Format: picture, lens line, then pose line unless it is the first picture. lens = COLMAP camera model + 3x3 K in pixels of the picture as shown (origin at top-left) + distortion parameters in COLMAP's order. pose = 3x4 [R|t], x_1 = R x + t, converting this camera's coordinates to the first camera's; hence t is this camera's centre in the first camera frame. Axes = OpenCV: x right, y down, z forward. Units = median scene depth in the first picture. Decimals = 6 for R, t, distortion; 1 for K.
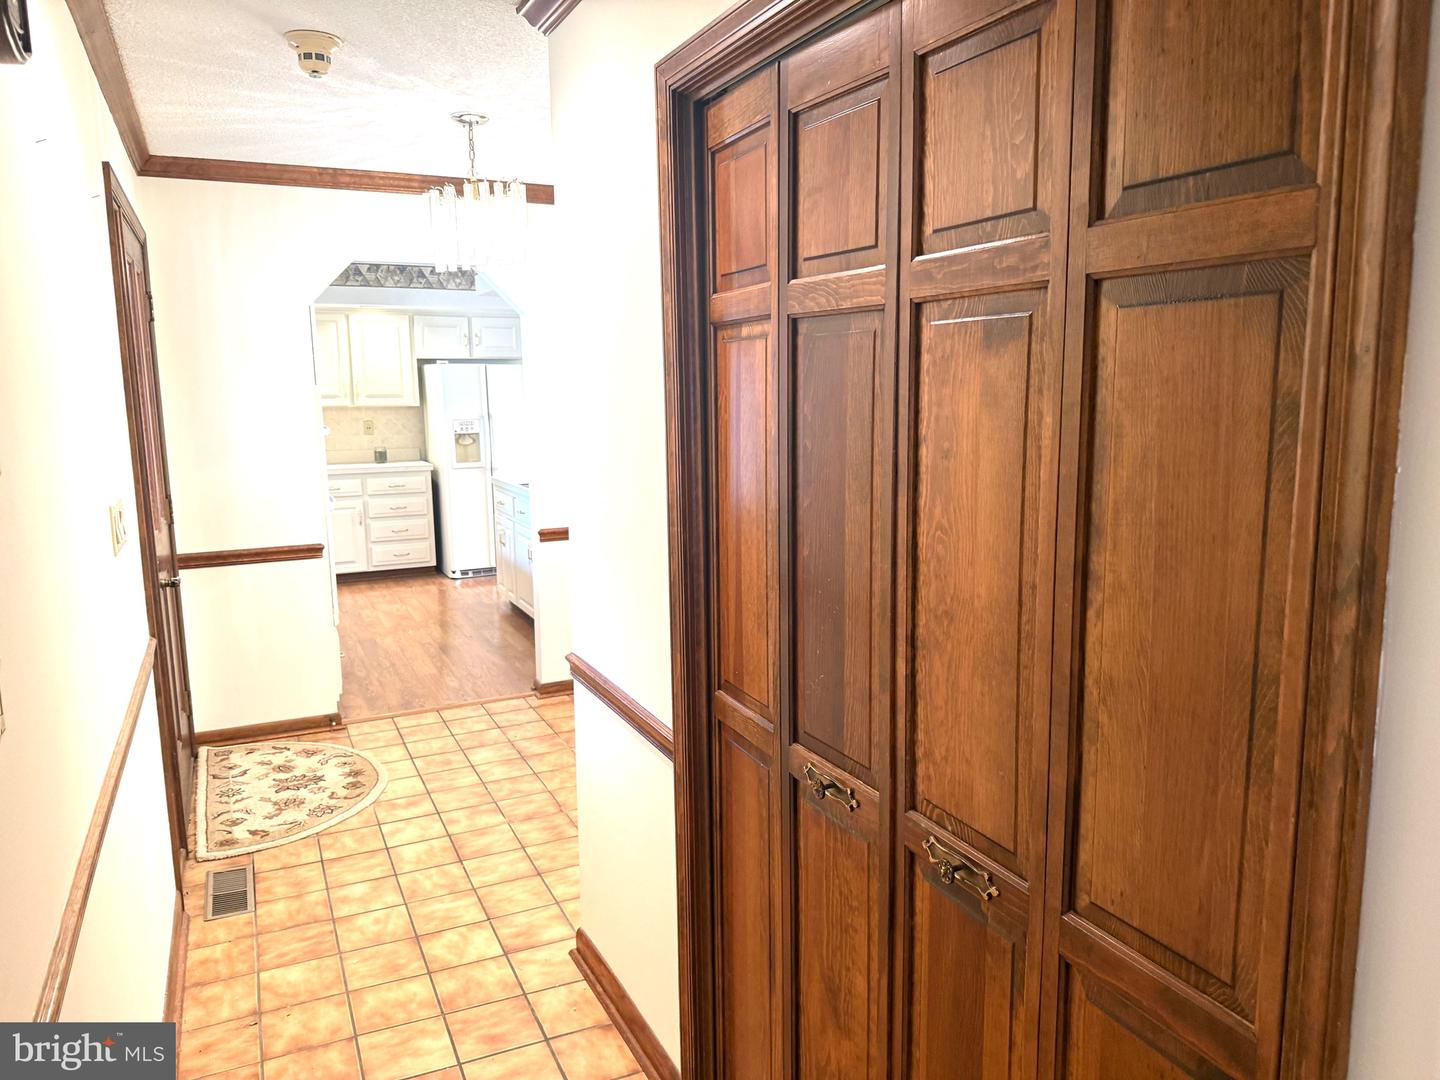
lens RADIAL K [[1020.7, 0, 721.0], [0, 1020.7, 536.7], [0, 0, 1]] dist [0.012705, -0.003625]
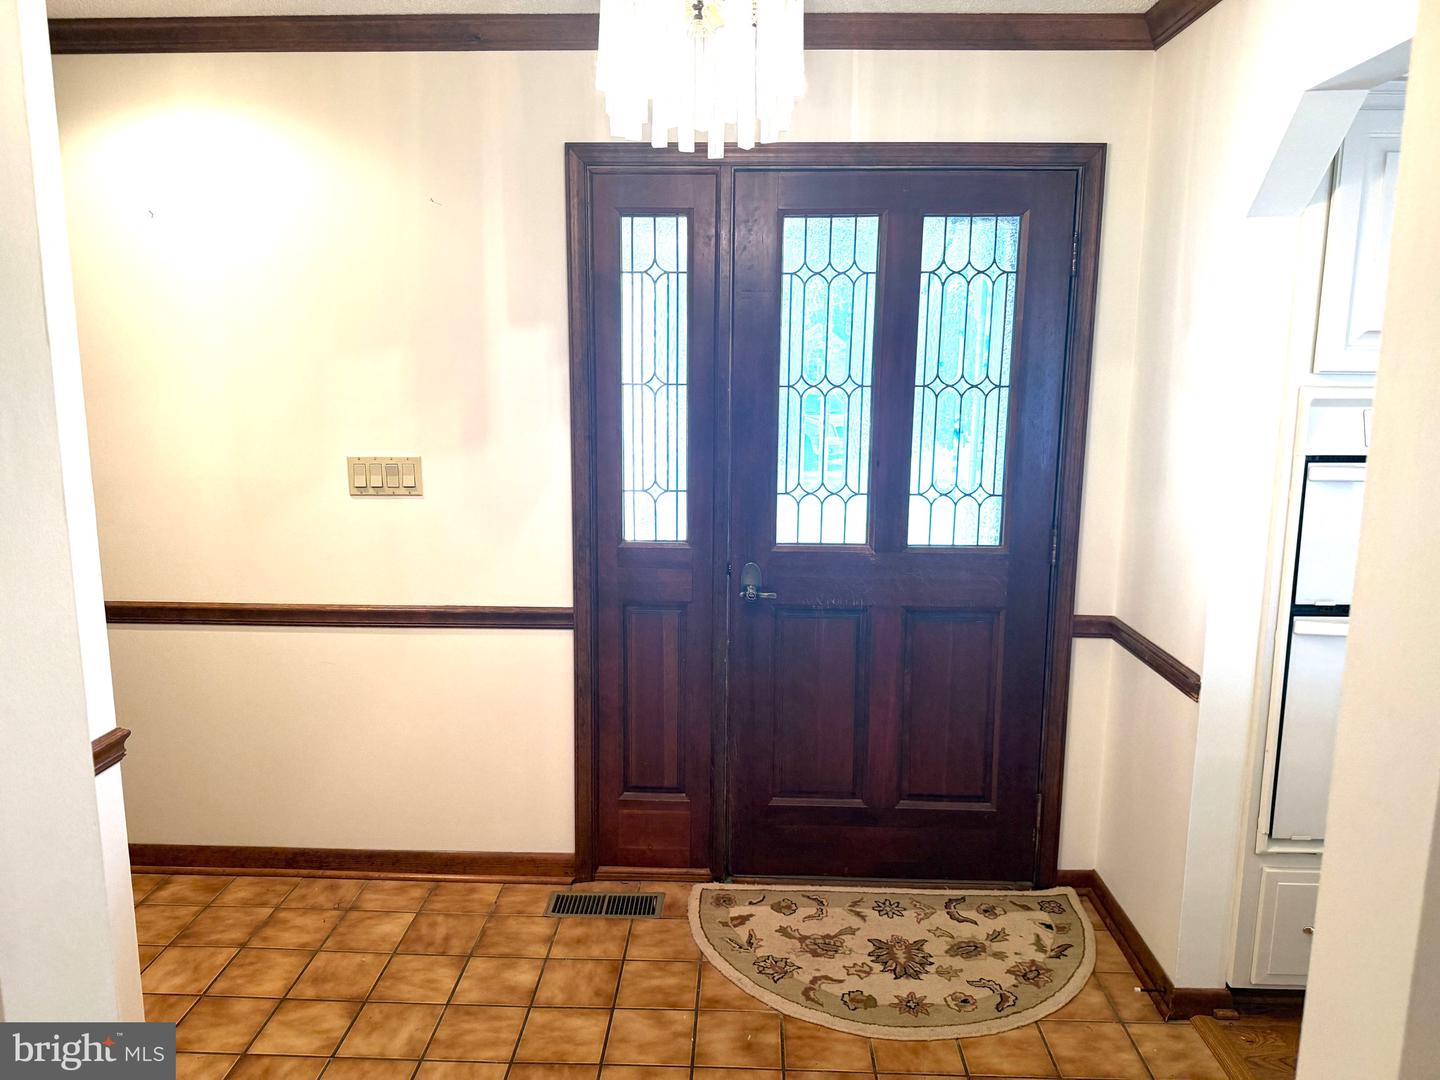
lens RADIAL K [[1020.7, 0, 718.3], [0, 1020.7, 537.6], [0, 0, 1]] dist [0.012705, -0.003625]
pose [[-0.457112, 0.168330, -0.873334, 0.217303], [-0.133563, 0.957800, 0.254519, -0.209792], [0.879323, 0.232989, -0.415340, 1.244719]]
